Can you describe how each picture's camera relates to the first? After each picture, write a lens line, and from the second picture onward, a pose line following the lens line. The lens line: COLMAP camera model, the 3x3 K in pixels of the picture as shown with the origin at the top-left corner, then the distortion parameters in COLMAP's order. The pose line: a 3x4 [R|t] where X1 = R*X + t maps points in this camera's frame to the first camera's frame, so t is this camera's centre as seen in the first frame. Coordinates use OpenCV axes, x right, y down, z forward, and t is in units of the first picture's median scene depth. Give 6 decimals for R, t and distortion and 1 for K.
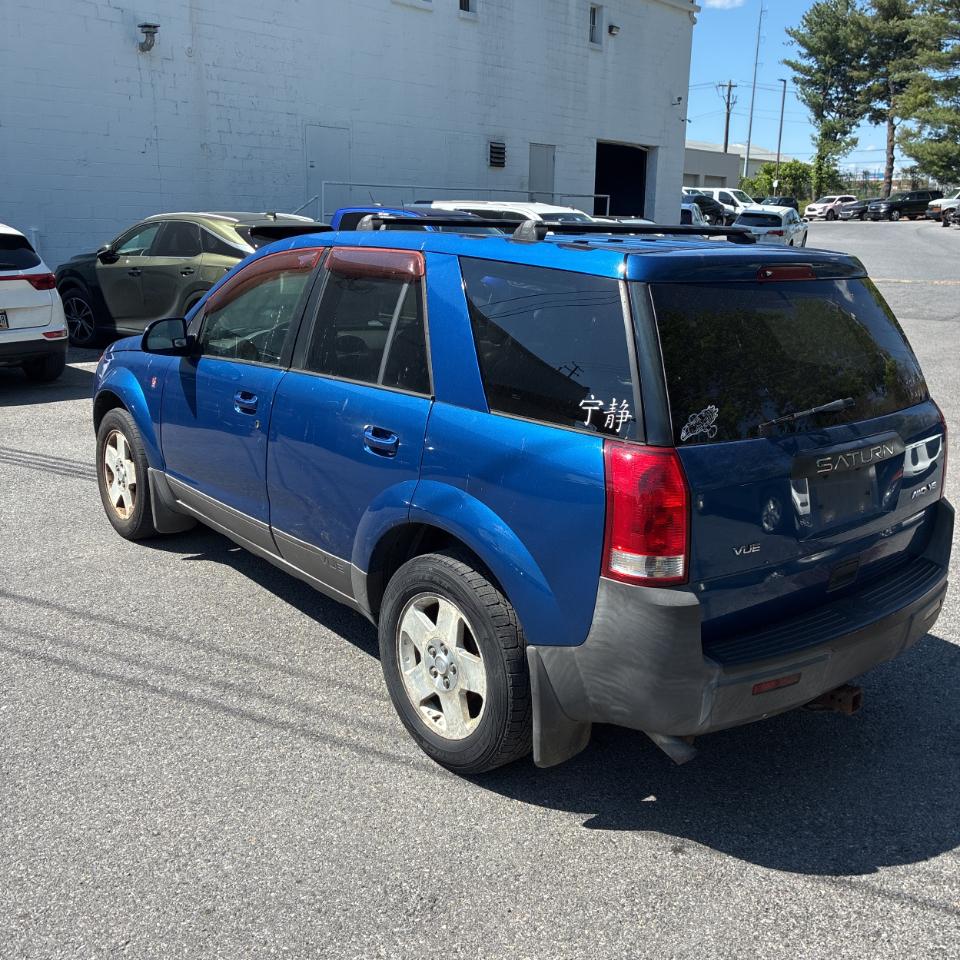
lens RADIAL K [[955.7, 0, 475.3], [0, 955.7, 488.7], [0, 0, 1]] dist [0.033195, -0.039614]
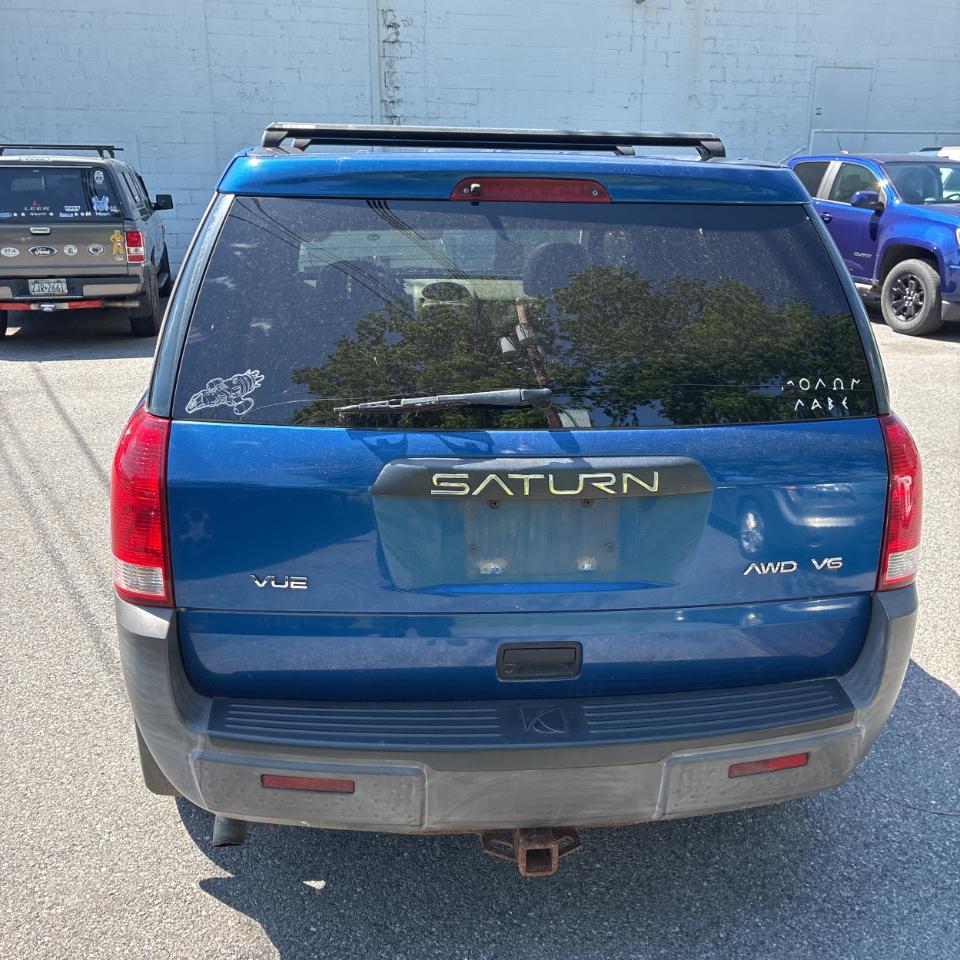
lens RADIAL K [[955.7, 0, 475.3], [0, 955.7, 488.7], [0, 0, 1]] dist [0.033195, -0.039614]
pose [[0.820620, 0.166070, -0.546813, 0.030568], [-0.147608, 0.985971, 0.077924, -0.003138], [0.552082, 0.016768, 0.833621, 0.019853]]
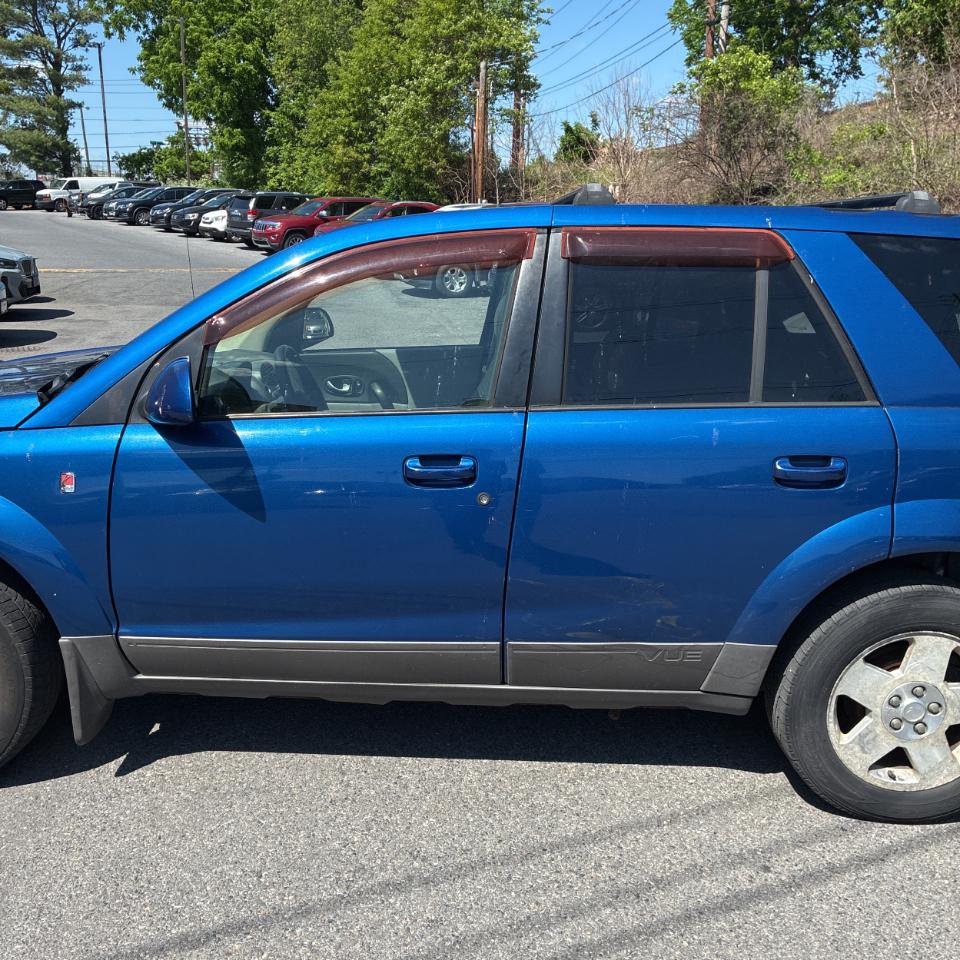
lens RADIAL K [[958.7, 0, 467.9], [0, 958.7, 485.8], [0, 0, 1]] dist [0.022172, -0.018785]
pose [[0.638274, -0.199354, 0.743548, -0.042194], [0.195053, 0.976248, 0.094306, -0.008119], [-0.744688, 0.084838, 0.661999, 0.033734]]
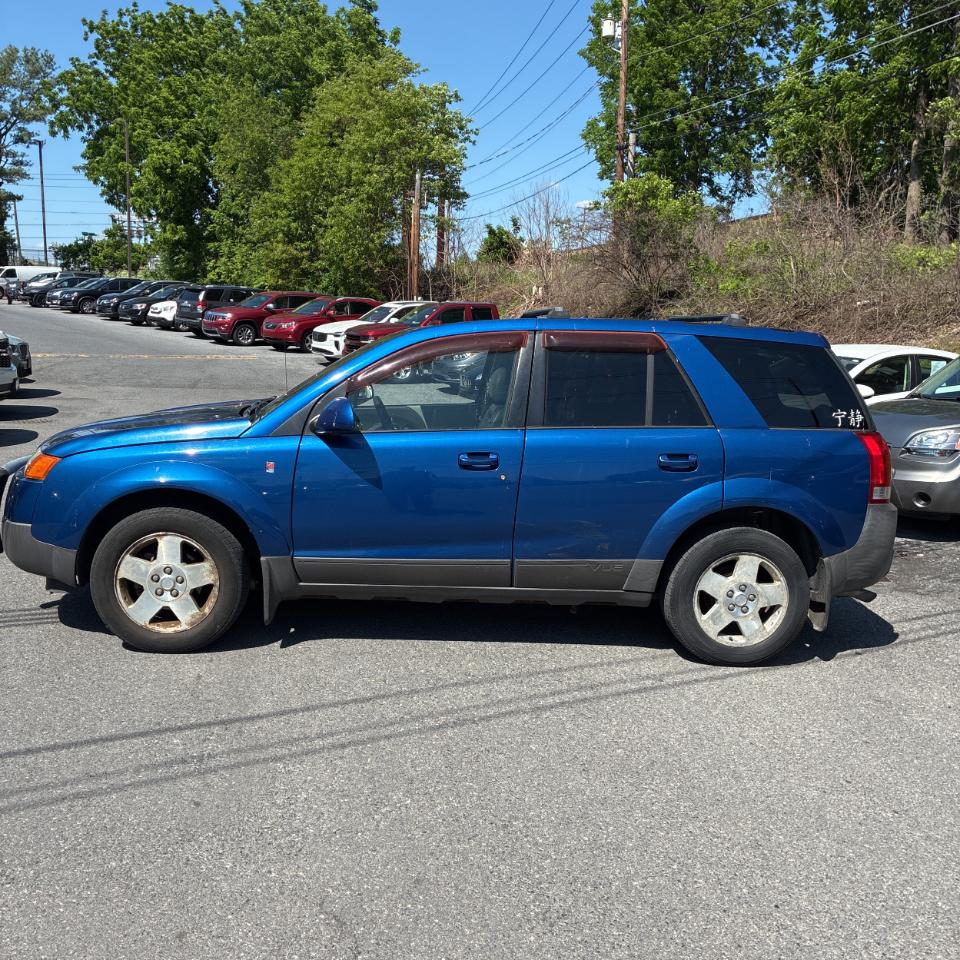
lens RADIAL K [[961.4, 0, 482.0], [0, 961.4, 480.9], [0, 0, 1]] dist [0.051835, -0.080041]
pose [[0.563334, -0.125040, 0.816713, -0.071020], [0.193593, 0.980941, 0.016651, -0.005041], [-0.803229, 0.148730, 0.576804, 0.019854]]
